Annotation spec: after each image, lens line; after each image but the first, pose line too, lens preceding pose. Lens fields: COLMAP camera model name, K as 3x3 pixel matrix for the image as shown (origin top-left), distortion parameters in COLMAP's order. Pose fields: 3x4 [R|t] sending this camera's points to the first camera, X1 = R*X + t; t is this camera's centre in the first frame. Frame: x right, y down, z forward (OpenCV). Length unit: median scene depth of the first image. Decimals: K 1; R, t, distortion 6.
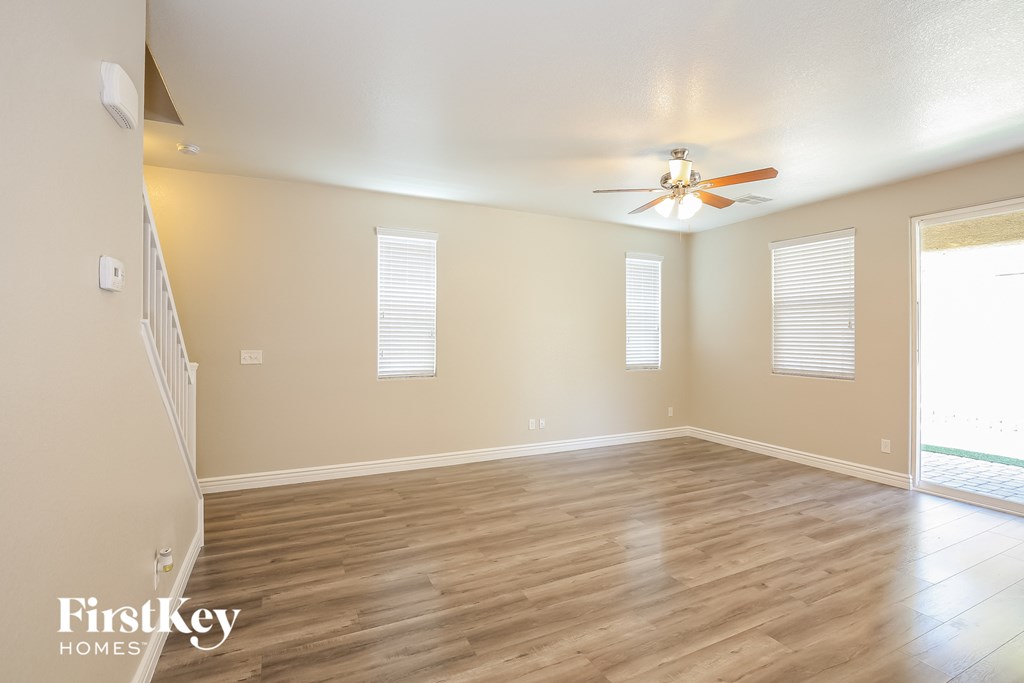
lens RADIAL K [[471.9, 0, 509.5], [0, 471.9, 335.7], [0, 0, 1]] dist [-0.028347, 0.000836]
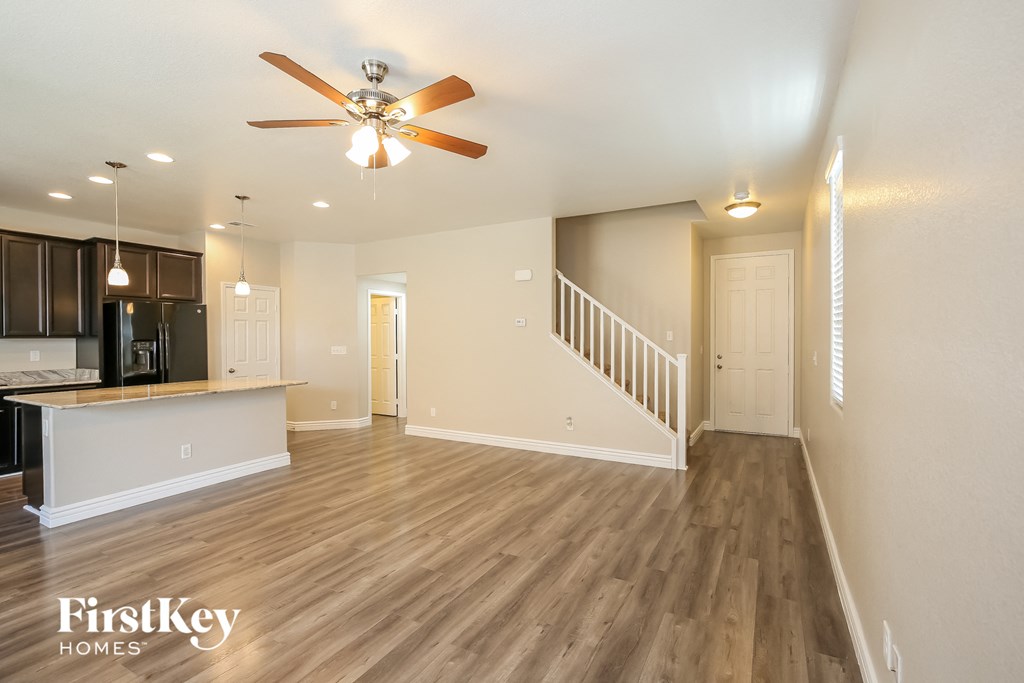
lens RADIAL K [[471.9, 0, 526.8], [0, 471.9, 336.8], [0, 0, 1]] dist [-0.028347, 0.000836]
pose [[-0.800764, -0.001121, -0.598978, 0.583026], [0.001130, 0.999994, -0.003383, 0.003232], [0.598978, -0.003386, -0.800758, 1.636233]]
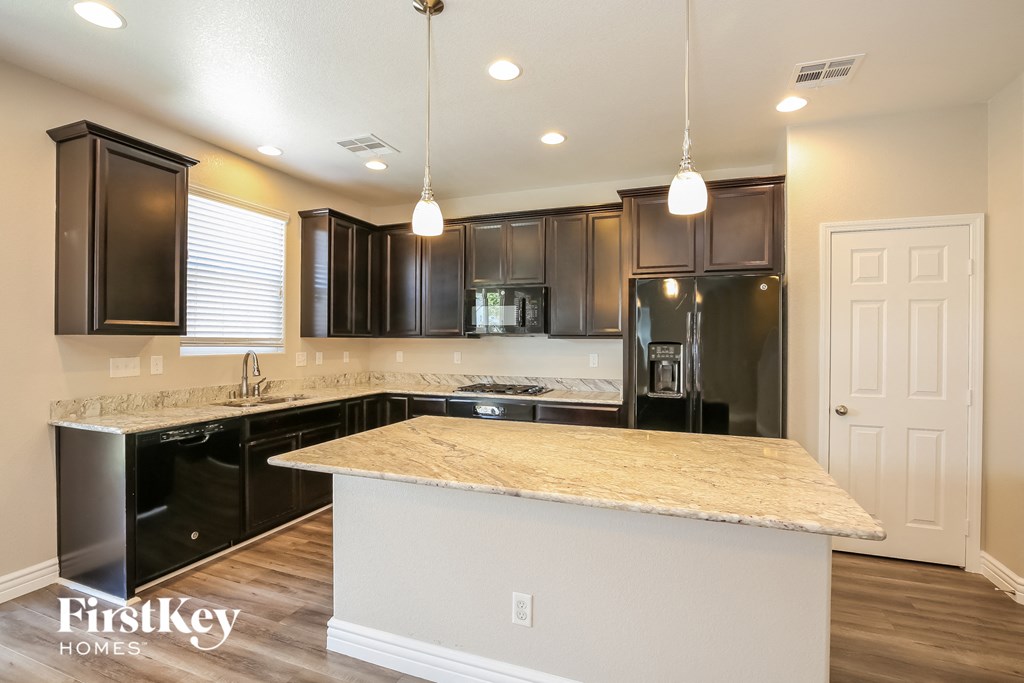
lens RADIAL K [[471.9, 0, 518.2], [0, 471.9, 340.7], [0, 0, 1]] dist [-0.028347, 0.000836]
pose [[-0.687766, -0.009950, 0.725865, 0.236792], [-0.008915, 0.999946, 0.005260, 0.001827], [-0.725878, -0.002853, -0.687817, 0.584778]]
